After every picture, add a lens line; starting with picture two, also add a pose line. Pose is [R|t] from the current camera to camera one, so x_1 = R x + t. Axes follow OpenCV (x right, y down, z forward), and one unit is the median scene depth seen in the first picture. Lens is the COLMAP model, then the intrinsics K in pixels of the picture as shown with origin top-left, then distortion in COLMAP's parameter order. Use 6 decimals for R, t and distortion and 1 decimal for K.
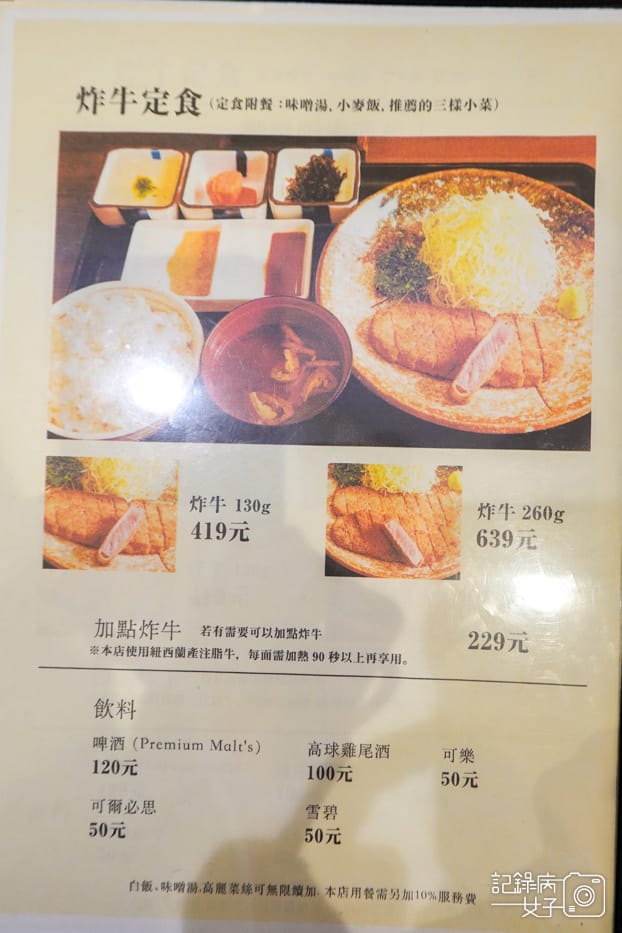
lens RADIAL K [[543.0, 0, 311.2], [0, 543.0, 466.5], [0, 0, 1]] dist [0.002909, -0.002385]
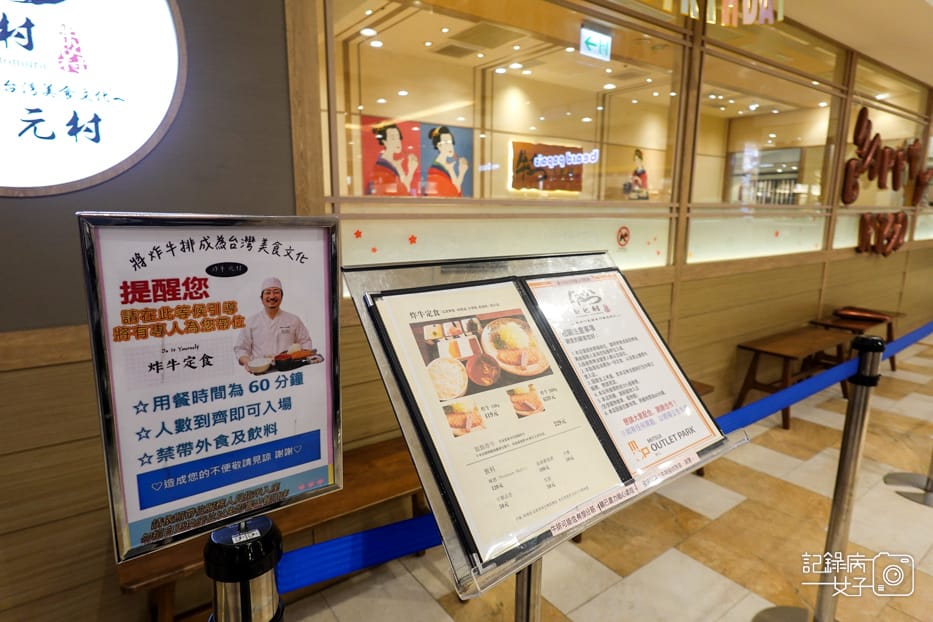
lens RADIAL K [[543.0, 0, 464.0], [0, 543.0, 309.5], [0, 0, 1]] dist [0.002909, -0.002385]
pose [[0.789482, -0.115262, 0.602853, -2.343394], [0.393435, 0.848912, -0.352927, 0.711881], [-0.471090, 0.515813, 0.715549, -1.789009]]
